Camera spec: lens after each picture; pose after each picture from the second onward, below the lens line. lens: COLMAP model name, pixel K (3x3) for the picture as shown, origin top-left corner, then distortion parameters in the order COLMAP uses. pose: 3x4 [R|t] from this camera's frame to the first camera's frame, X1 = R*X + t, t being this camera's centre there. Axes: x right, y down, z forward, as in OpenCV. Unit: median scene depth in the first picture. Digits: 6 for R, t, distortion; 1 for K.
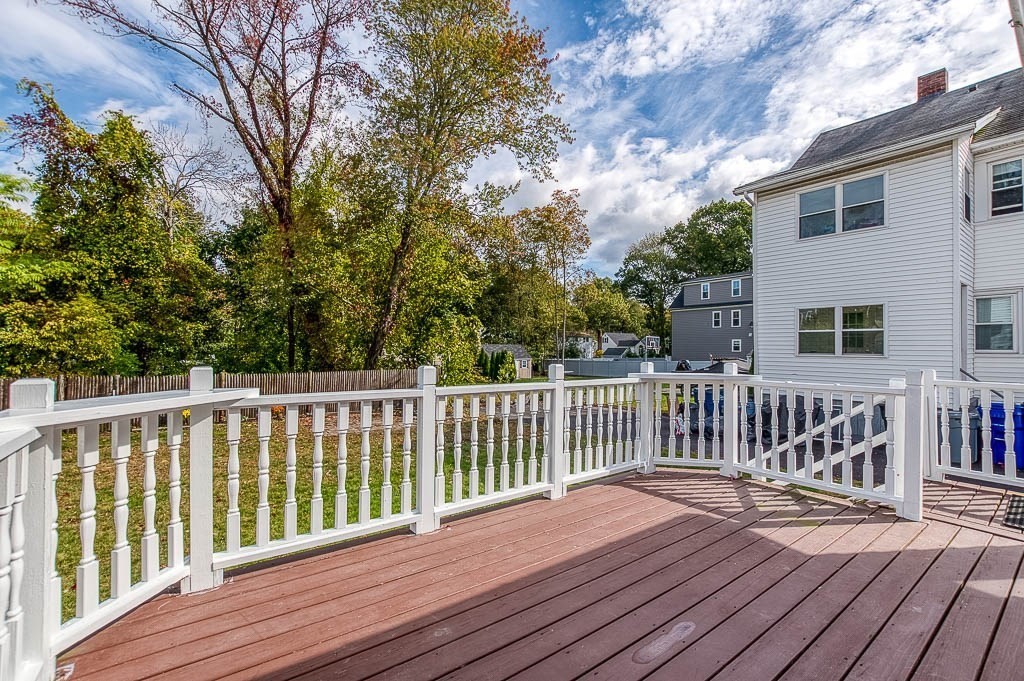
lens RADIAL K [[451.0, 0, 512.0], [0, 451.0, 340.5], [0, 0, 1]] dist [-0.016780, -0.000268]
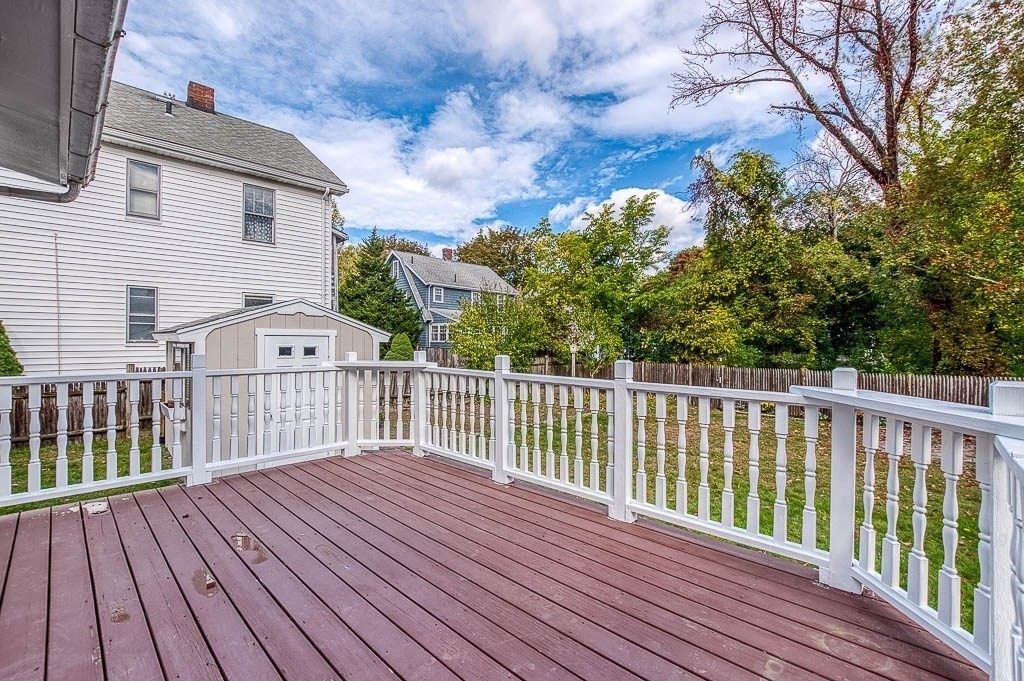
lens RADIAL K [[451.0, 0, 512.0], [0, 451.0, 340.5], [0, 0, 1]] dist [-0.016780, -0.000268]
pose [[0.152370, -0.008642, -0.988286, 0.729885], [0.016316, 0.999847, -0.006228, 0.015037], [0.988189, -0.015176, 0.152487, 0.551269]]
